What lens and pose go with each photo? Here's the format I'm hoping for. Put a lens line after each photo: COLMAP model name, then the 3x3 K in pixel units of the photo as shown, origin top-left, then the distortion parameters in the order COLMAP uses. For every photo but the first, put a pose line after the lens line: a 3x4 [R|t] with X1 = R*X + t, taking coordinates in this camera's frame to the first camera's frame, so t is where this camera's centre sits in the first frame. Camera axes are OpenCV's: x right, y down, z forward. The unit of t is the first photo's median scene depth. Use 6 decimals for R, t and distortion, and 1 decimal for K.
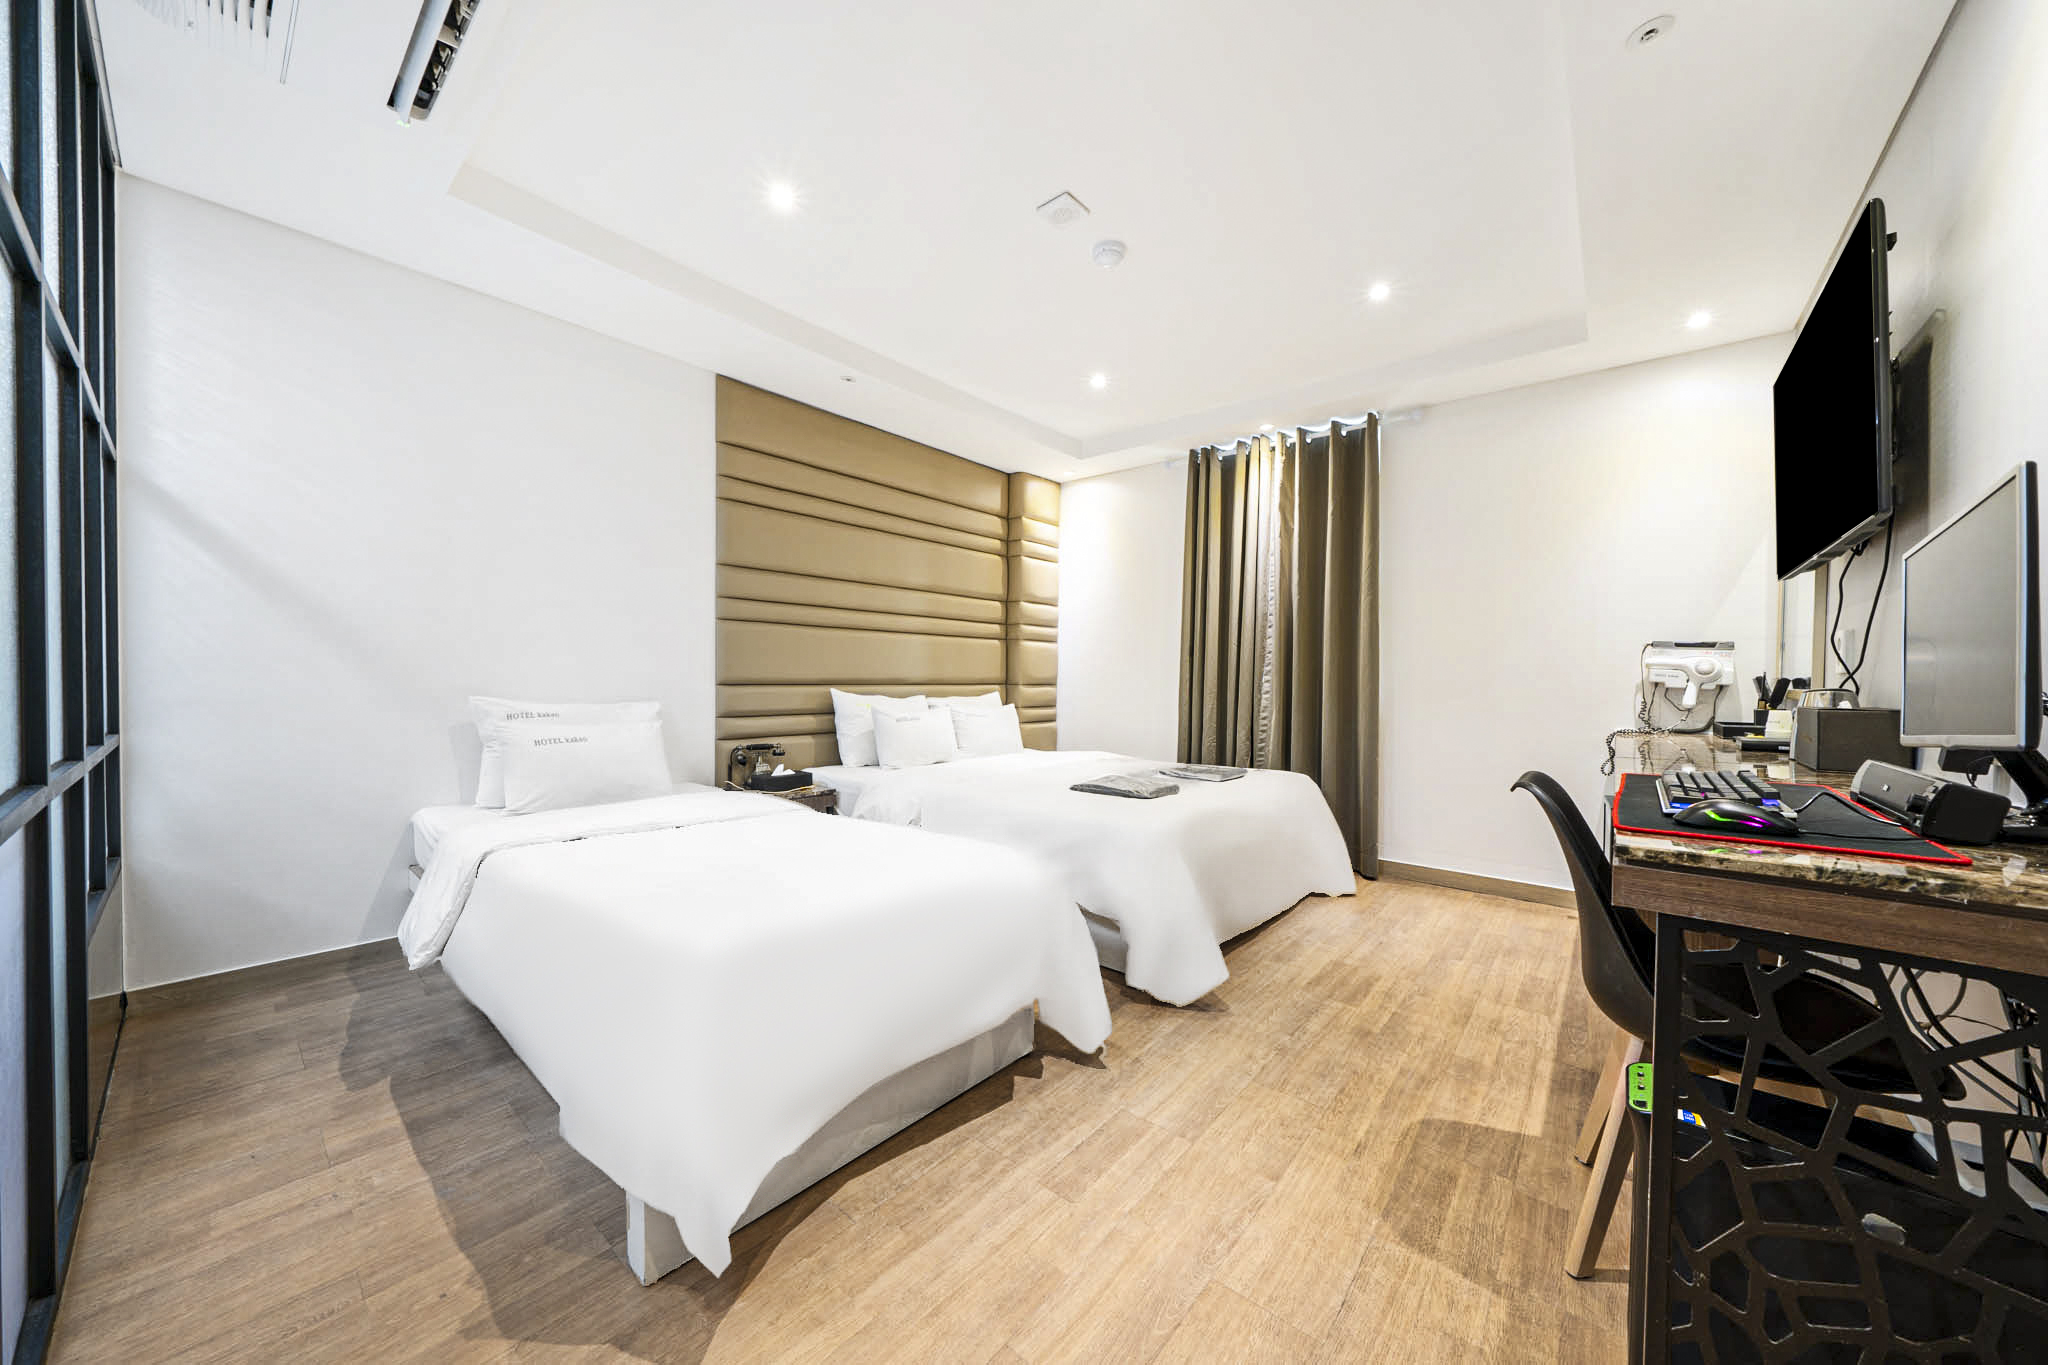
lens RADIAL K [[695.8, 0, 1018.0], [0, 695.8, 687.1], [0, 0, 1]] dist [-0.001329, -0.000033]
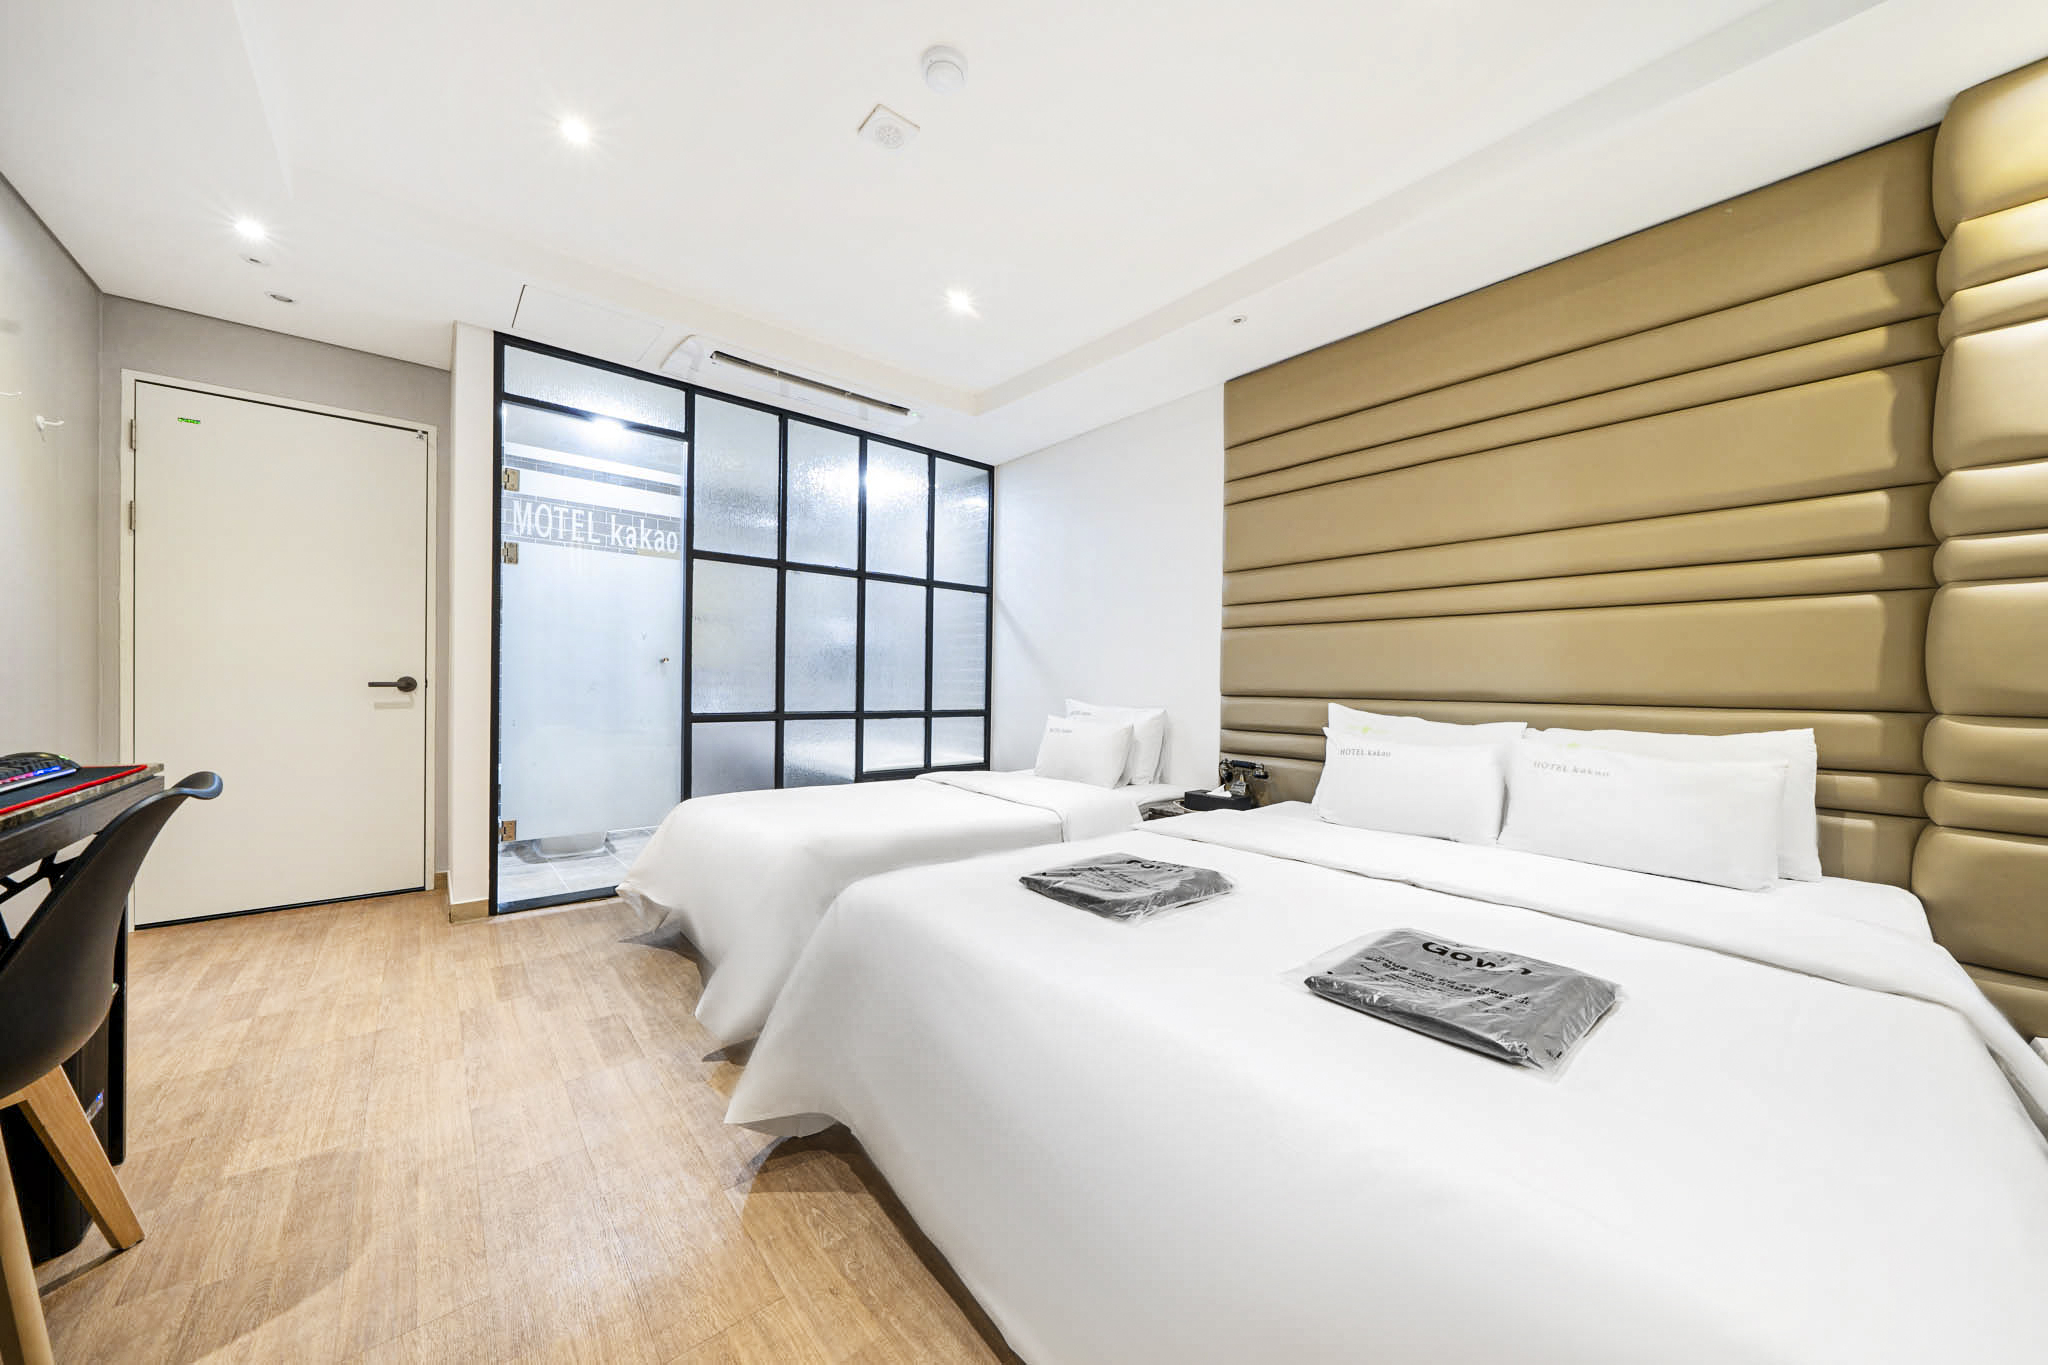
lens RADIAL K [[695.8, 0, 1018.0], [0, 695.8, 687.1], [0, 0, 1]] dist [-0.001329, -0.000033]
pose [[-0.147632, -0.007025, -0.989017, 0.607891], [-0.032398, 0.999472, -0.002263, -0.003429], [0.988512, 0.031708, -0.147782, 0.901376]]
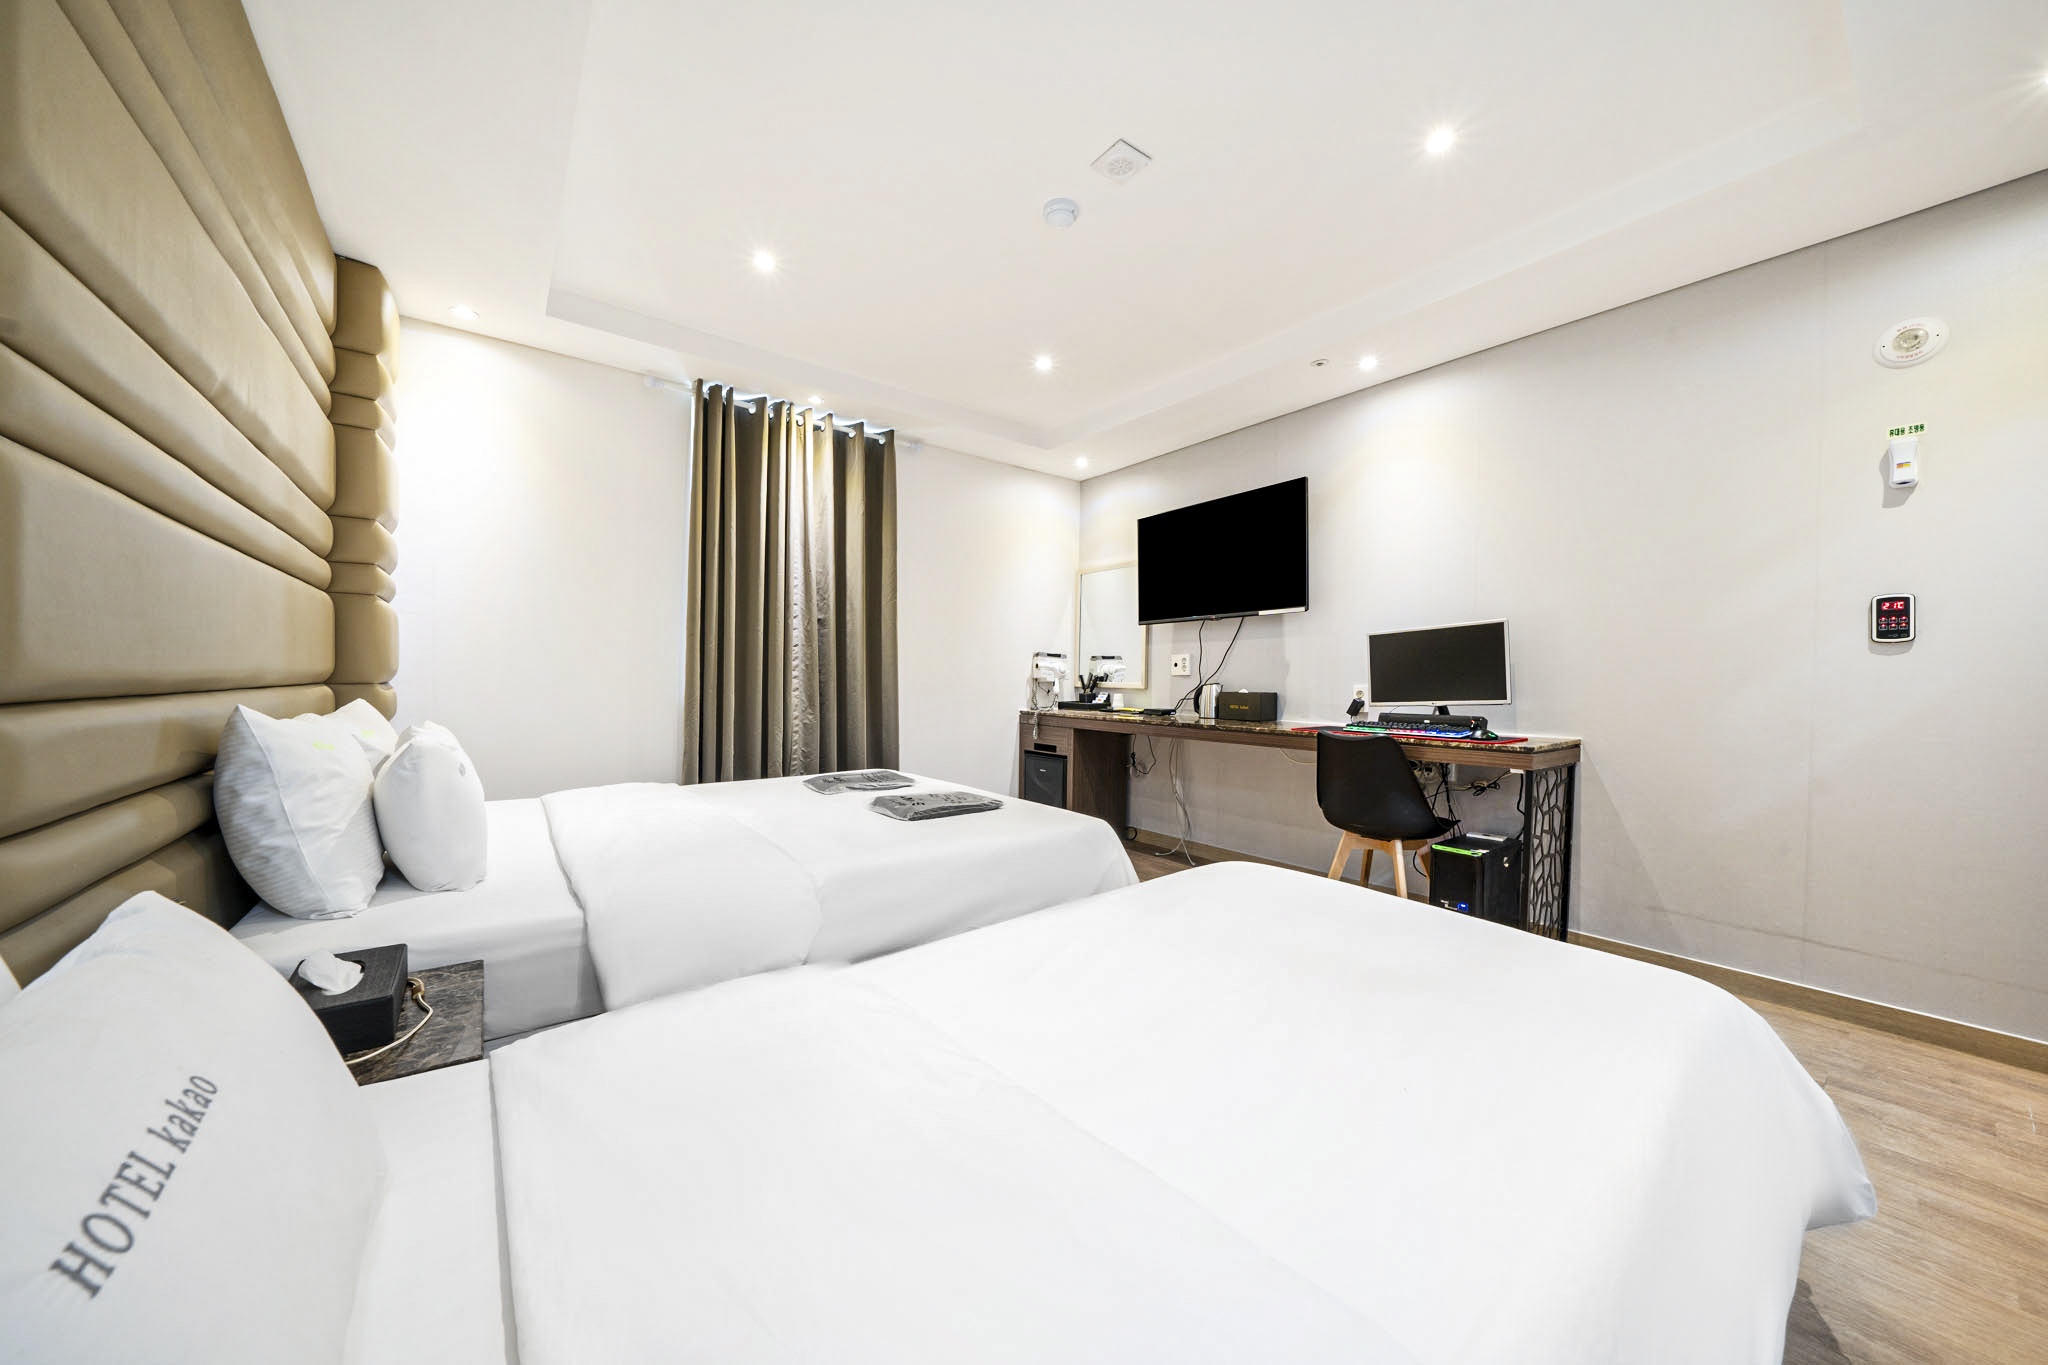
lens RADIAL K [[695.8, 0, 1018.0], [0, 695.8, 687.1], [0, 0, 1]] dist [-0.001329, -0.000033]
pose [[0.208935, -0.015898, 0.977800, -0.588604], [0.007576, 0.999864, 0.014638, -0.009325], [-0.977900, 0.004349, 0.209027, 0.658857]]
